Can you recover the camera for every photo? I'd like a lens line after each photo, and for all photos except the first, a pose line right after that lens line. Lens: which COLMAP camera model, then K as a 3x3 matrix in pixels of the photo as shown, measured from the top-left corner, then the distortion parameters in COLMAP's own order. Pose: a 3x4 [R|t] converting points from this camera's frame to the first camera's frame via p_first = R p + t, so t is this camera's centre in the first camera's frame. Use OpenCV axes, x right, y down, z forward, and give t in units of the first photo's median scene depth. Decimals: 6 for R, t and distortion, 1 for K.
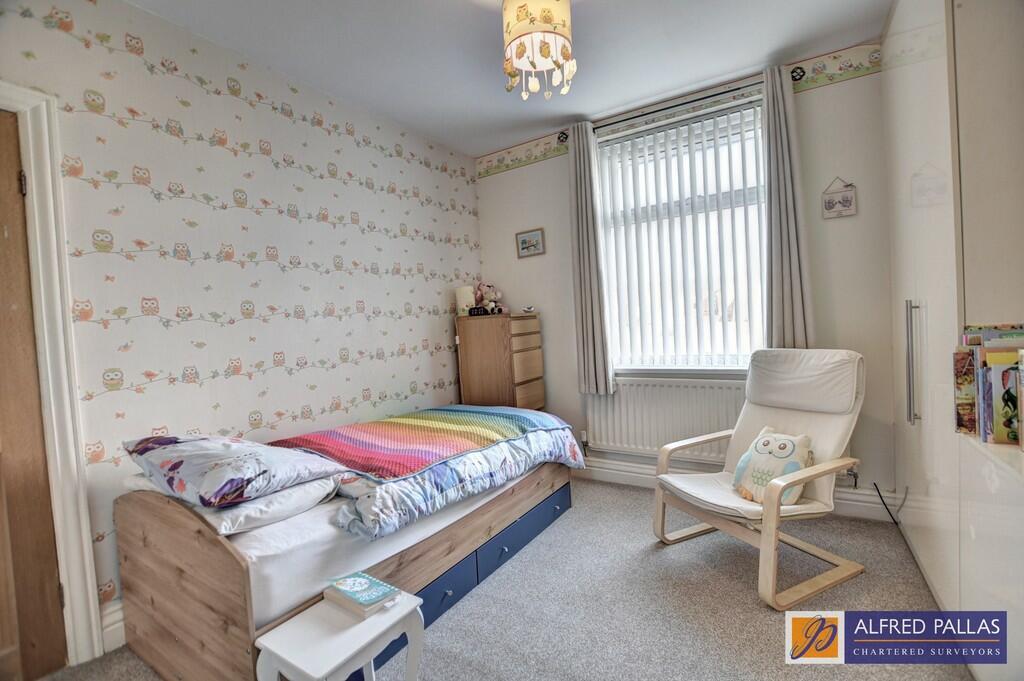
lens RADIAL K [[458.7, 0, 514.6], [0, 458.7, 339.9], [0, 0, 1]] dist [-0.018463, 0.000825]
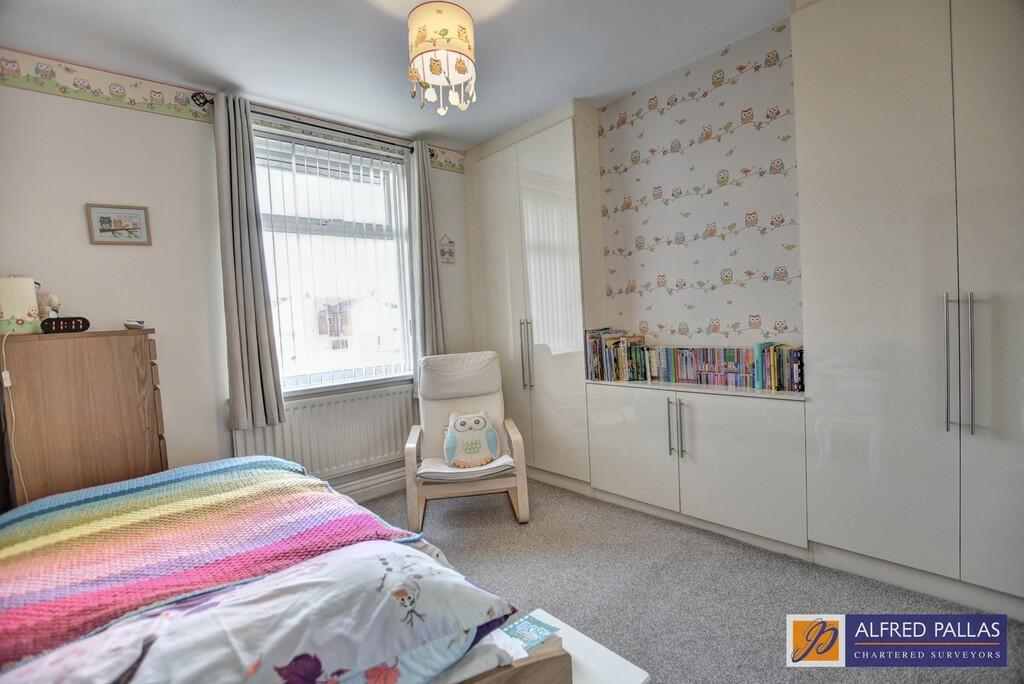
lens RADIAL K [[458.7, 0, 516.0], [0, 458.7, 342.8], [0, 0, 1]] dist [-0.018463, 0.000825]
pose [[0.283353, -0.012295, 0.958937, -0.546161], [0.077302, 0.996957, -0.010059, 0.012214], [-0.955895, 0.076978, 0.283441, 0.355892]]
